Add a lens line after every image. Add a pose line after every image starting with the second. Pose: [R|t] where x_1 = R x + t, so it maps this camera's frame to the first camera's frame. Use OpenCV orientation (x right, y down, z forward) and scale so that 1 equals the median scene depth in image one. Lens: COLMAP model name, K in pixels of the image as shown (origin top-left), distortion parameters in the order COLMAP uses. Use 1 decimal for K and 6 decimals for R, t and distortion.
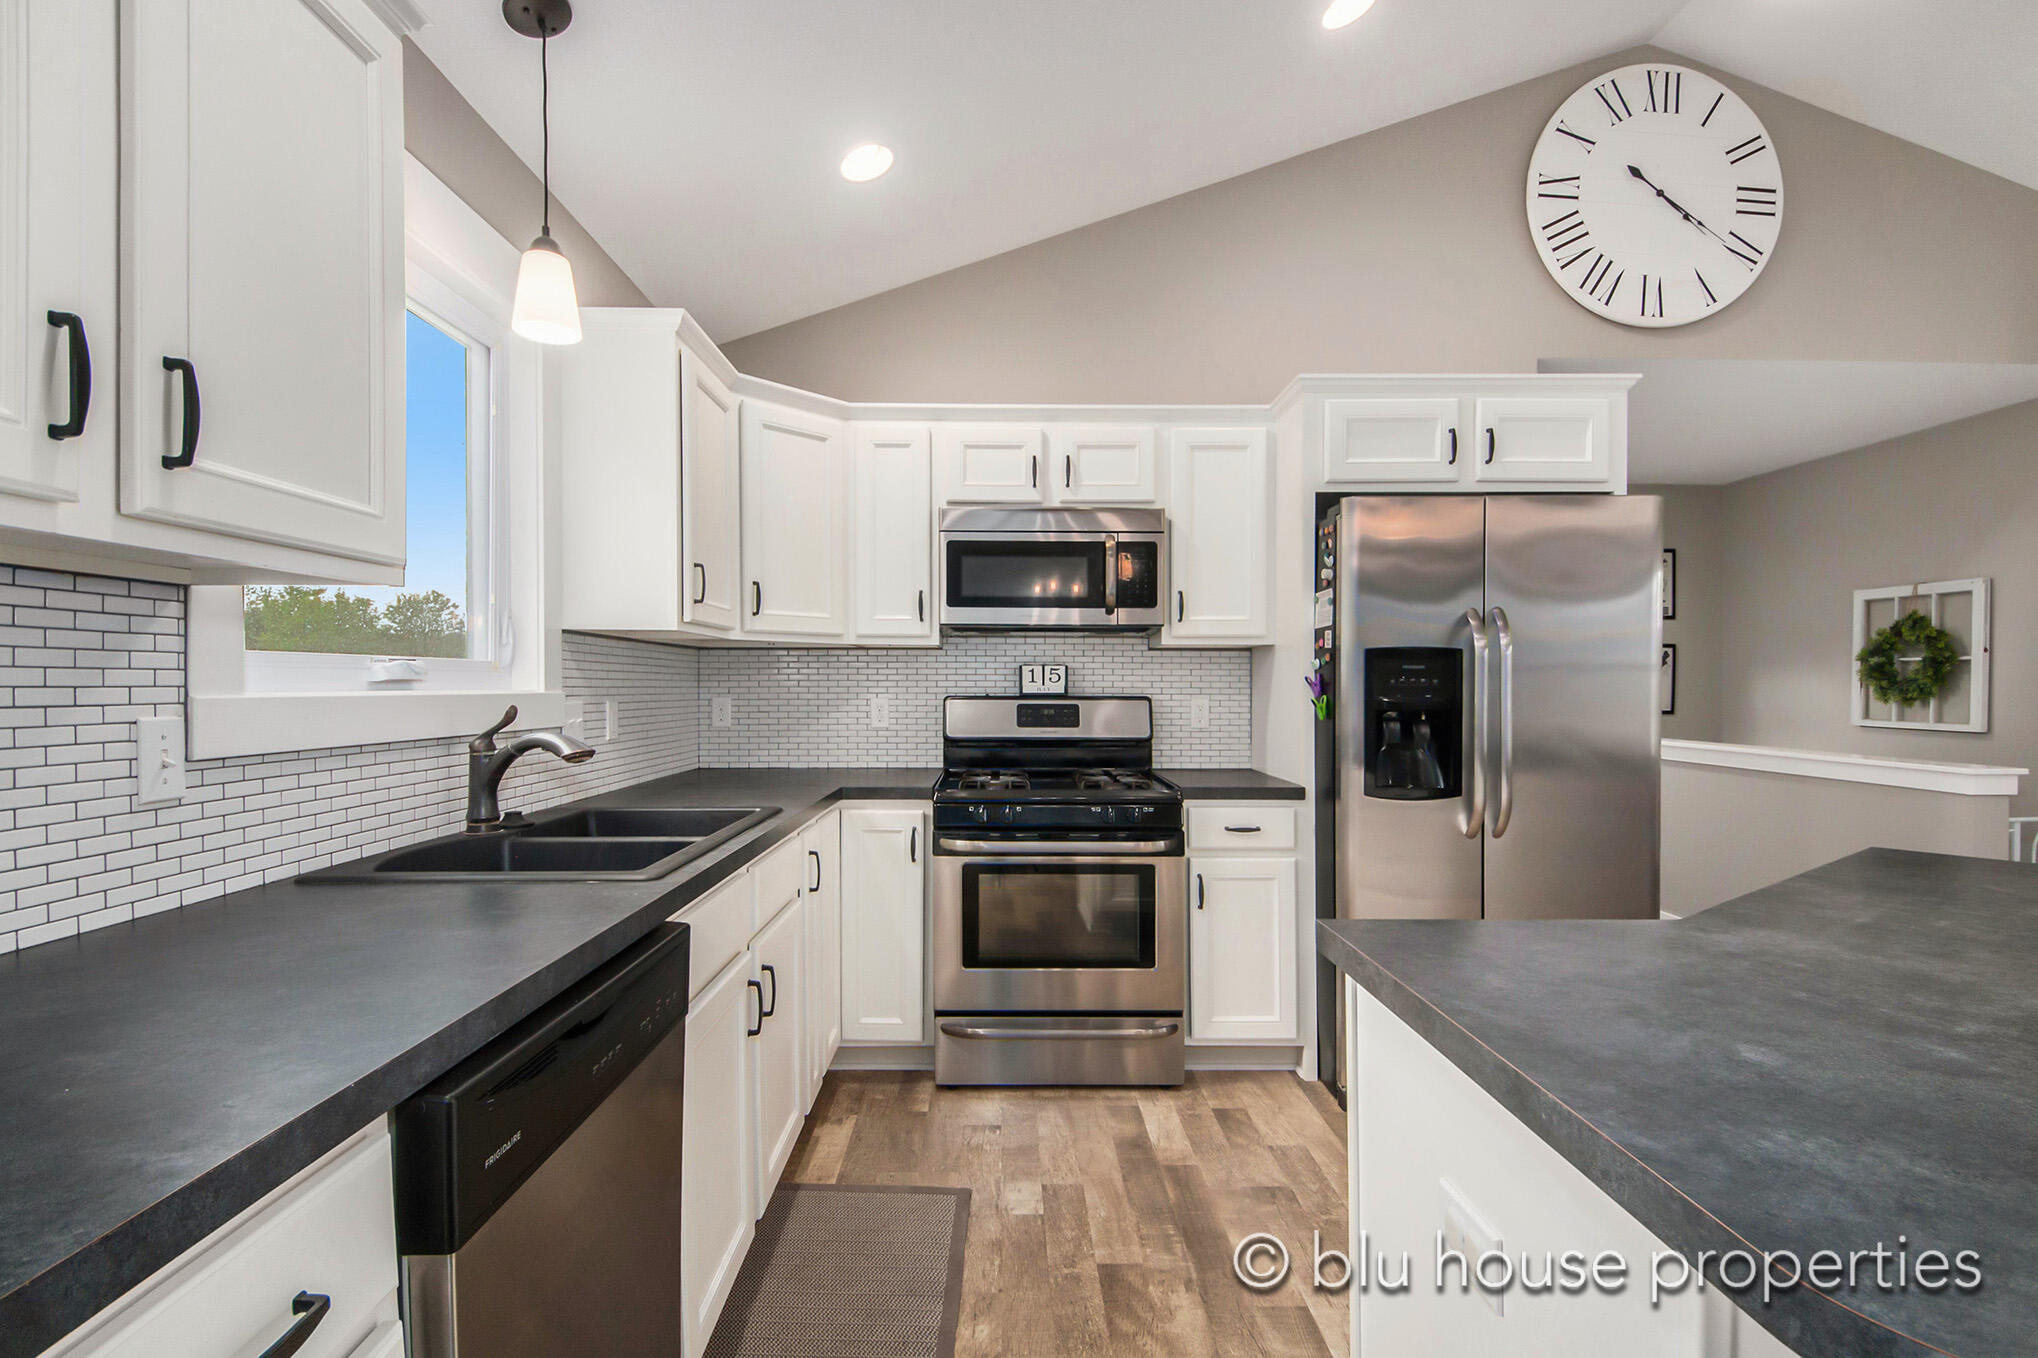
lens RADIAL K [[915.4, 0, 1030.4], [0, 915.4, 687.9], [0, 0, 1]] dist [0.003093, -0.008676]
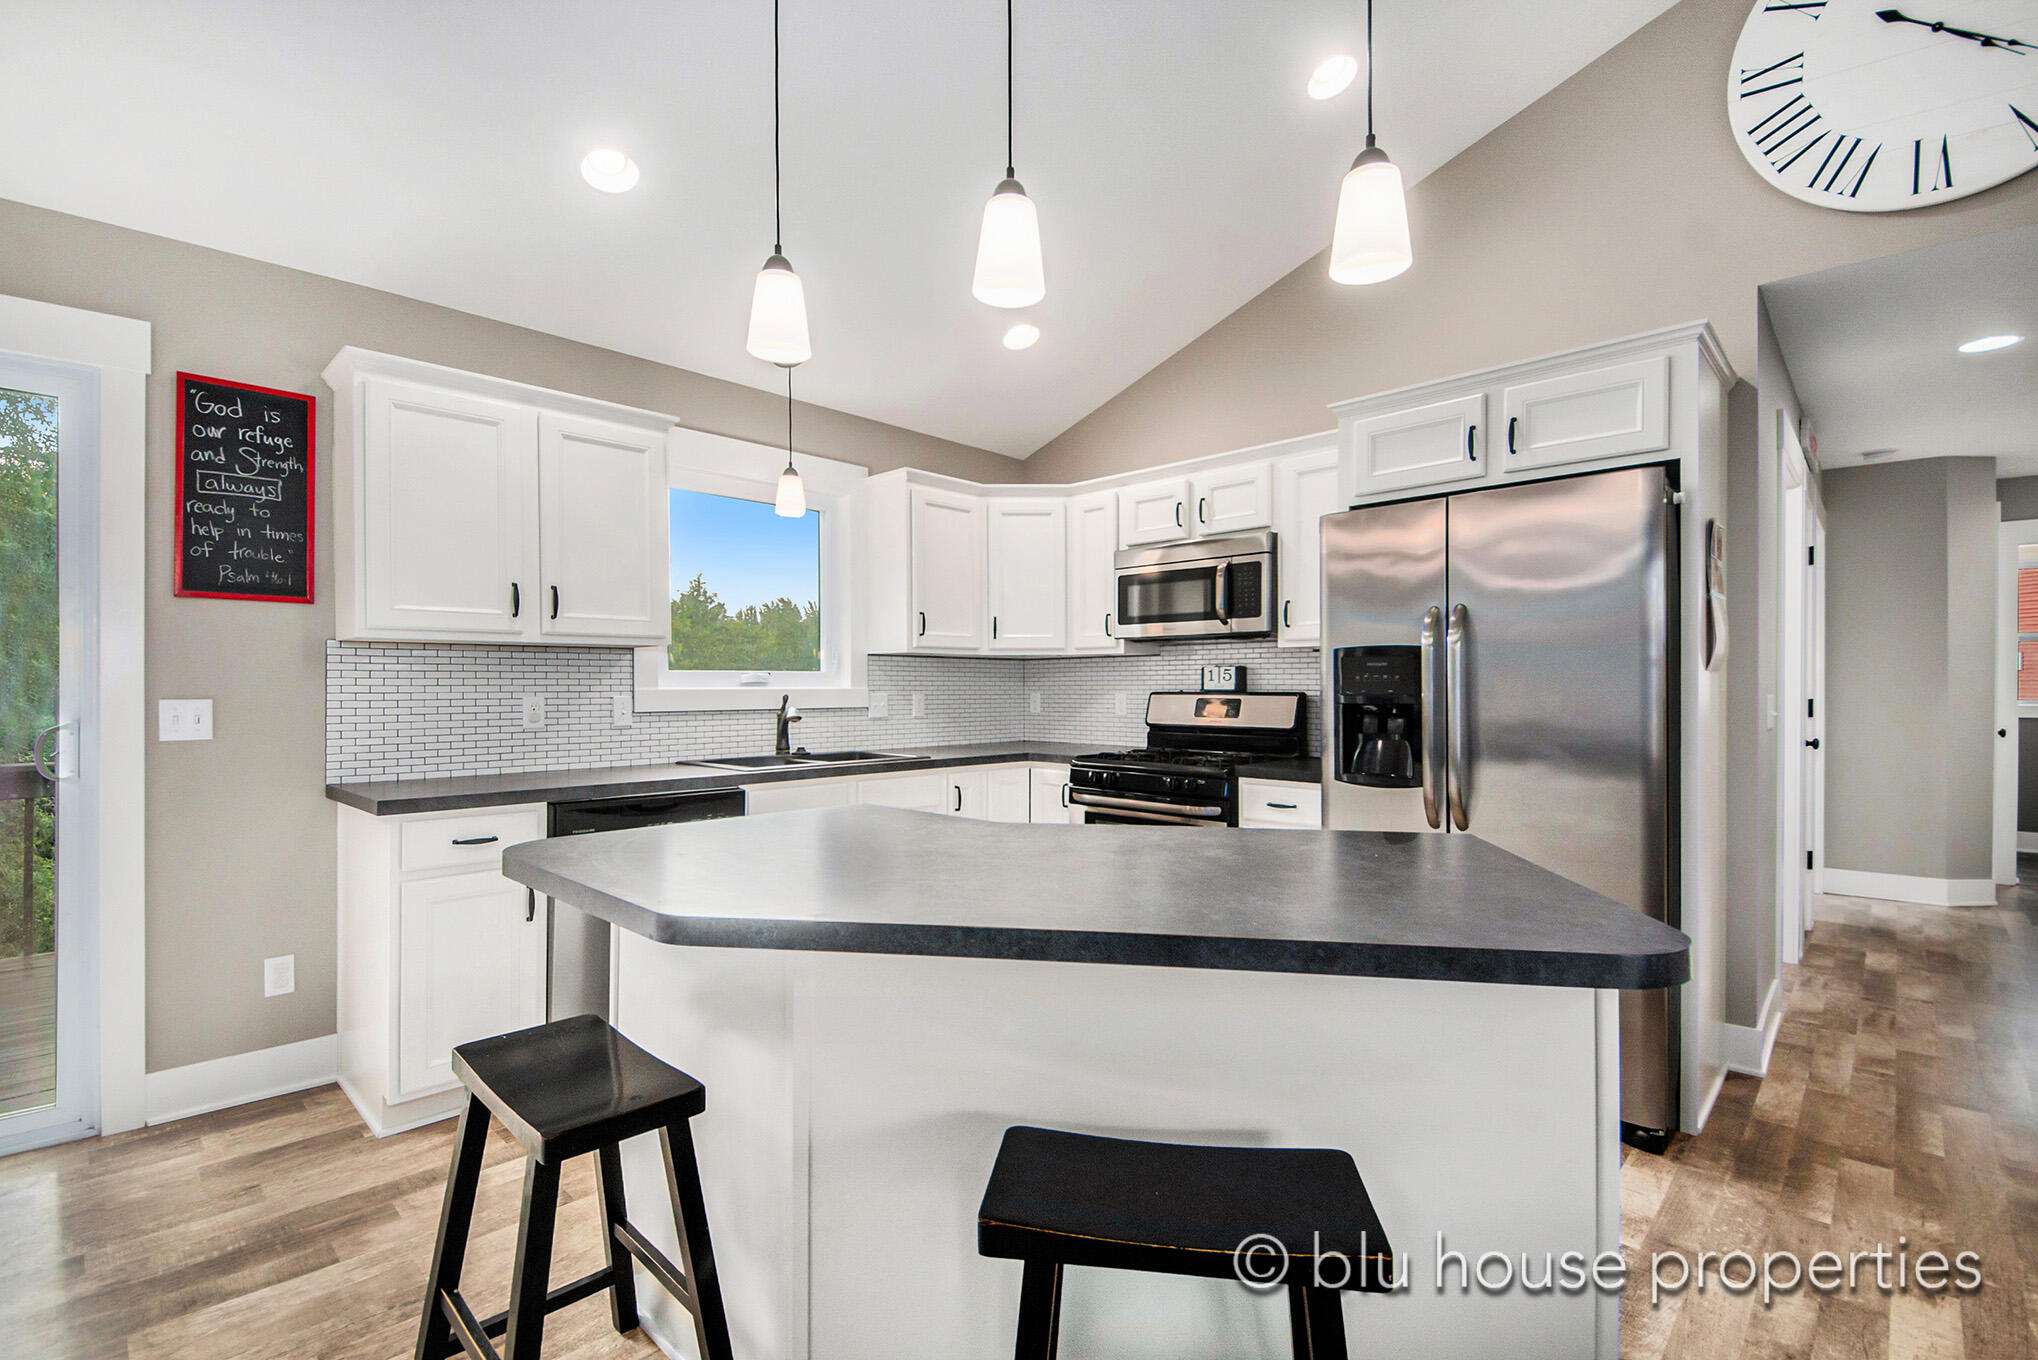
lens RADIAL K [[915.4, 0, 1031.2], [0, 915.4, 687.1], [0, 0, 1]] dist [0.003093, -0.008676]
pose [[0.725256, -0.003336, -0.688471, 0.654414], [0.001699, 0.999994, -0.003056, 0.005663], [0.688477, 0.001047, 0.725257, -0.055177]]
